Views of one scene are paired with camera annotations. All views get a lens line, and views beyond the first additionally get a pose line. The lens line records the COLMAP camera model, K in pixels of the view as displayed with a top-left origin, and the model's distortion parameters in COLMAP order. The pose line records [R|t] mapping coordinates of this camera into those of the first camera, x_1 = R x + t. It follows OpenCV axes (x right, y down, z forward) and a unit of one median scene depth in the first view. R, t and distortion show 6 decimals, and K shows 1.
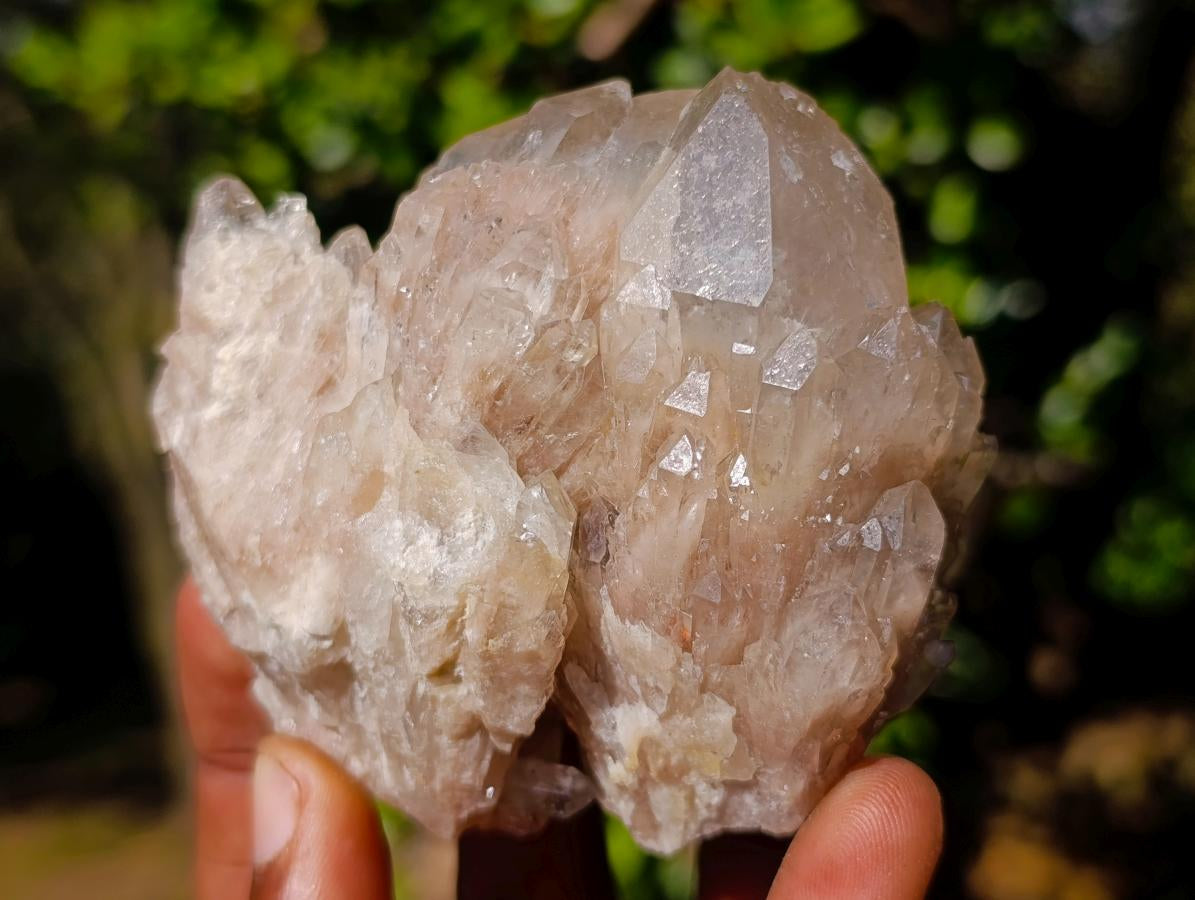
lens RADIAL K [[1730.4, 0, 597.5], [0, 1730.4, 450.0], [0, 0, 1]] dist [0.278160, -1.766416]
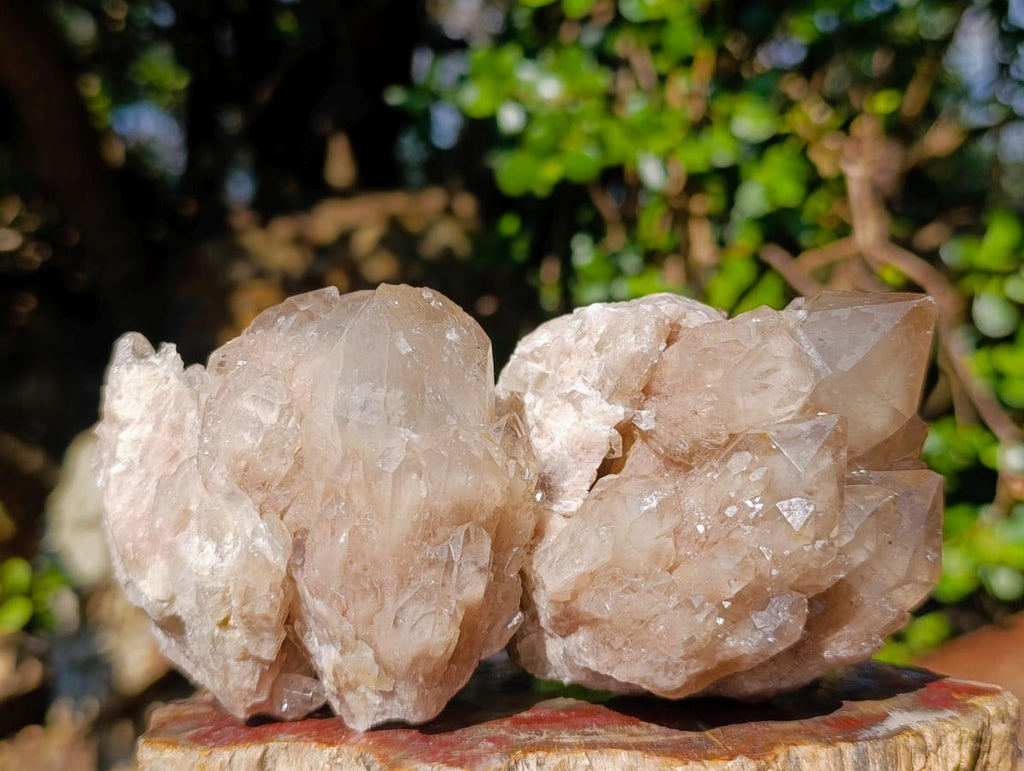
lens RADIAL K [[1482.8, 0, 512.0], [0, 1482.8, 385.5], [0, 0, 1]] dist [0.278160, -1.766416]
pose [[0.988014, 0.008283, -0.154140, 0.430212], [-0.010348, 0.999867, -0.012599, -0.096950], [0.154015, 0.014043, 0.987969, -0.456371]]
